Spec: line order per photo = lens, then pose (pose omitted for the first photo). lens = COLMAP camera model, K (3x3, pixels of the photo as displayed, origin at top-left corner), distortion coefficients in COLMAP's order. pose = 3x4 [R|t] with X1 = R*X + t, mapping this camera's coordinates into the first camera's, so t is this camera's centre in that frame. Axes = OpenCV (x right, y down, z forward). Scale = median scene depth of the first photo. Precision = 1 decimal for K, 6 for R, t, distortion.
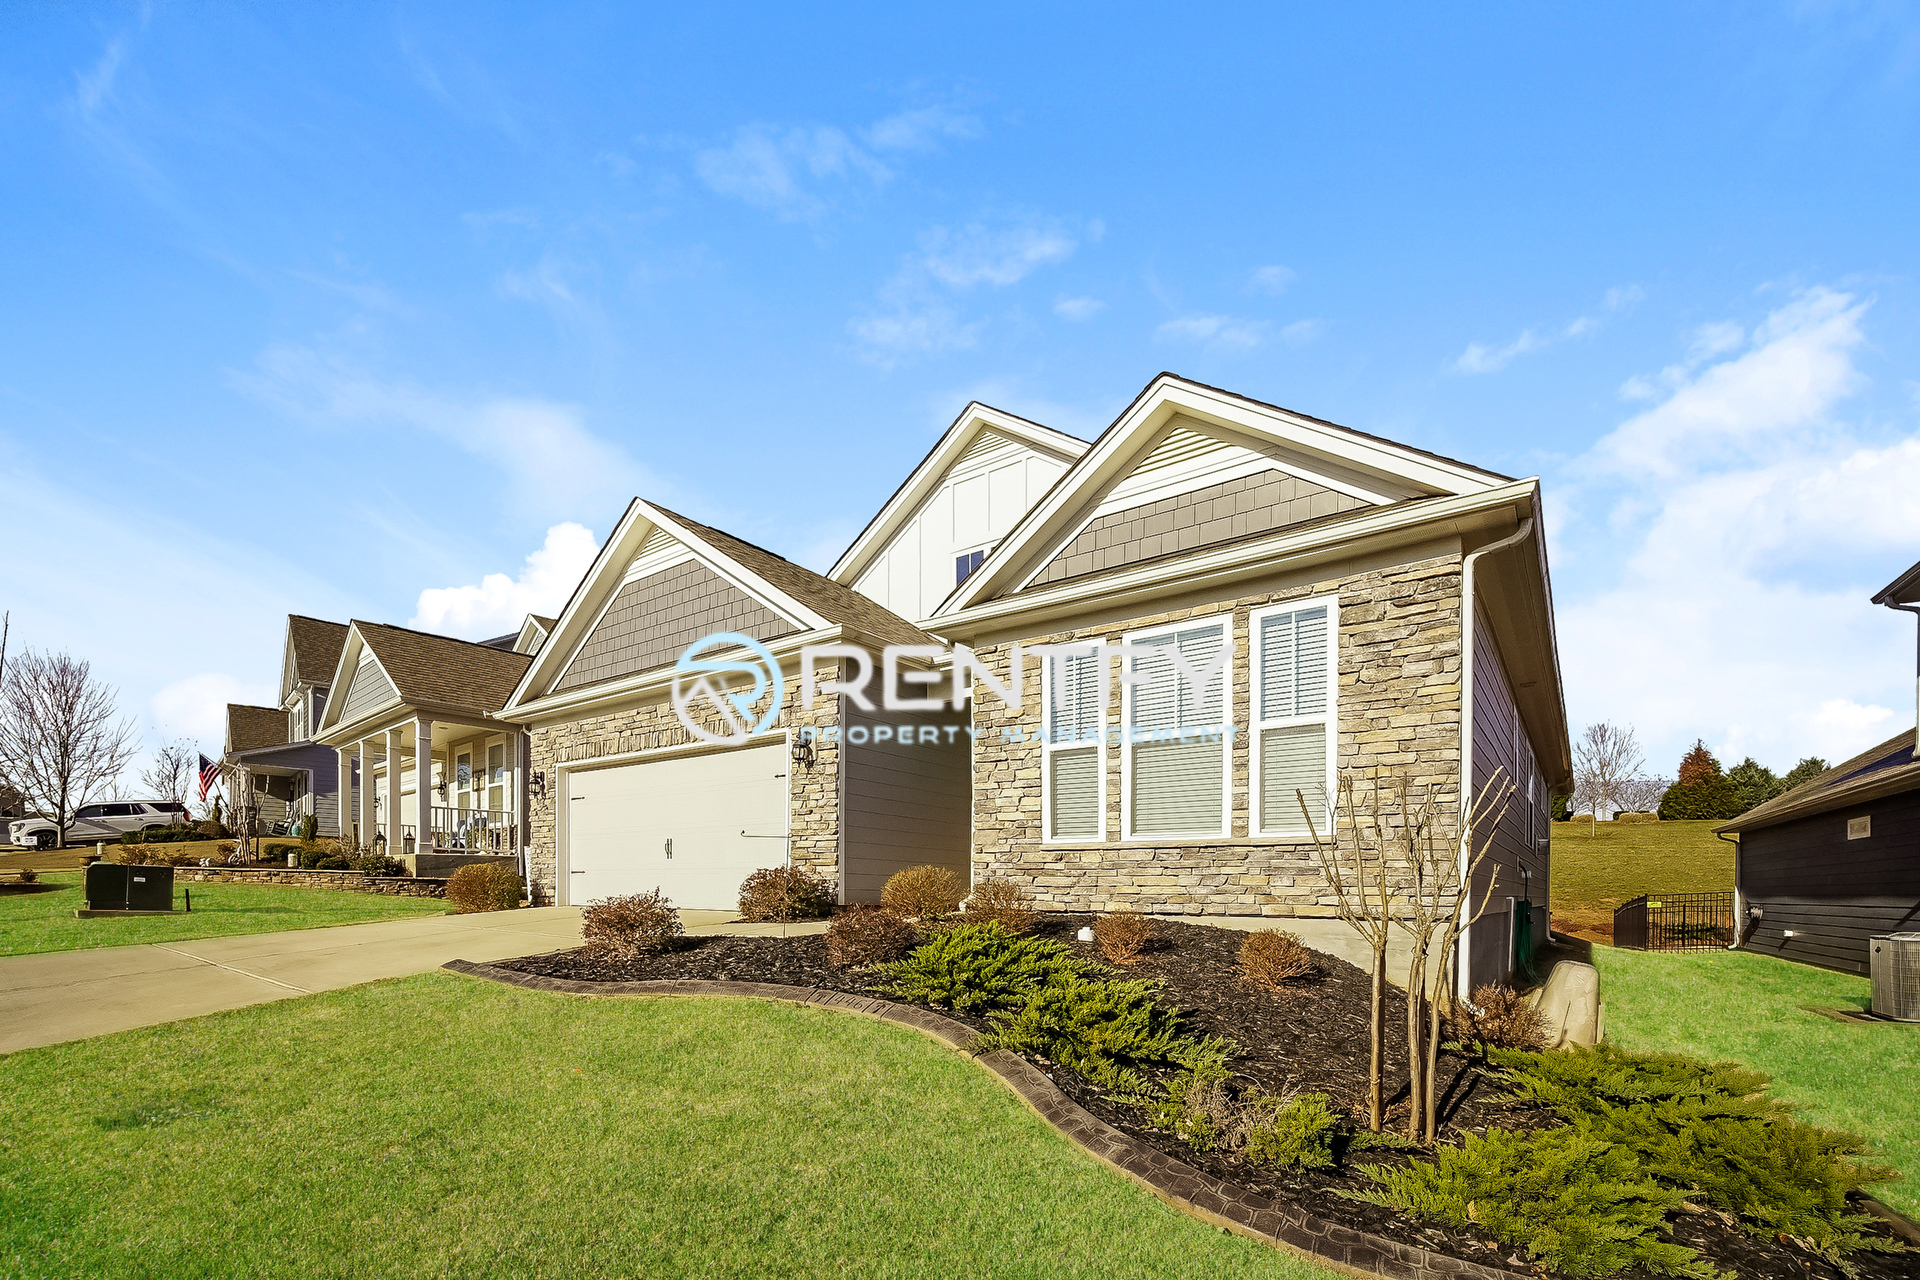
lens RADIAL K [[749.8, 0, 960.0], [0, 749.8, 600.8], [0, 0, 1]] dist [-0.000070, -0.000005]
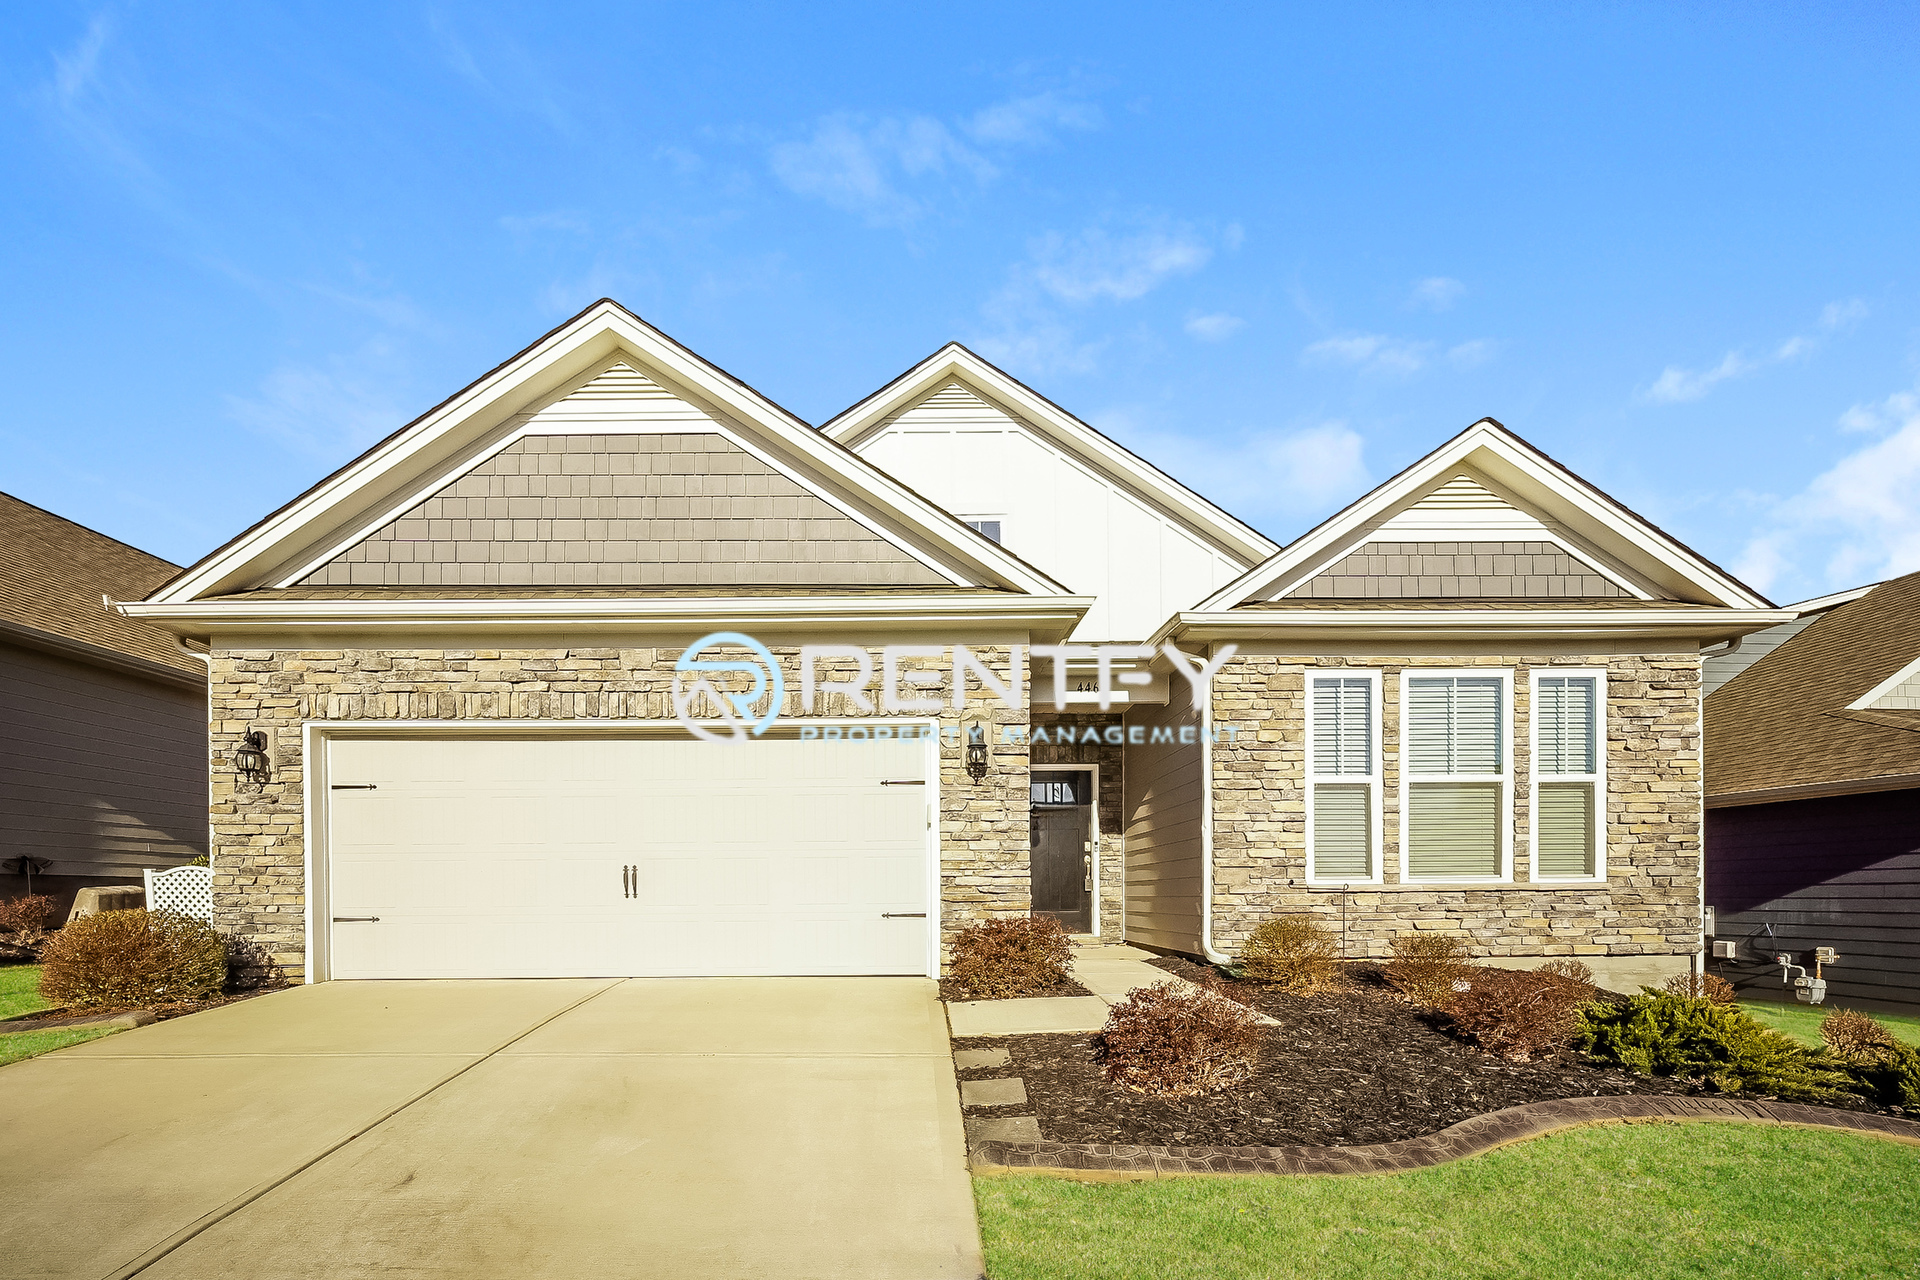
lens RADIAL K [[767.1, 0, 960.0], [0, 767.1, 640.0], [0, 0, 1]] dist [-0.000239, 0.000061]
pose [[0.813871, 0.162183, 0.557953, -0.880543], [-0.194431, 0.980915, -0.001516, 0.130906], [-0.547550, -0.107249, 0.829871, 0.548761]]
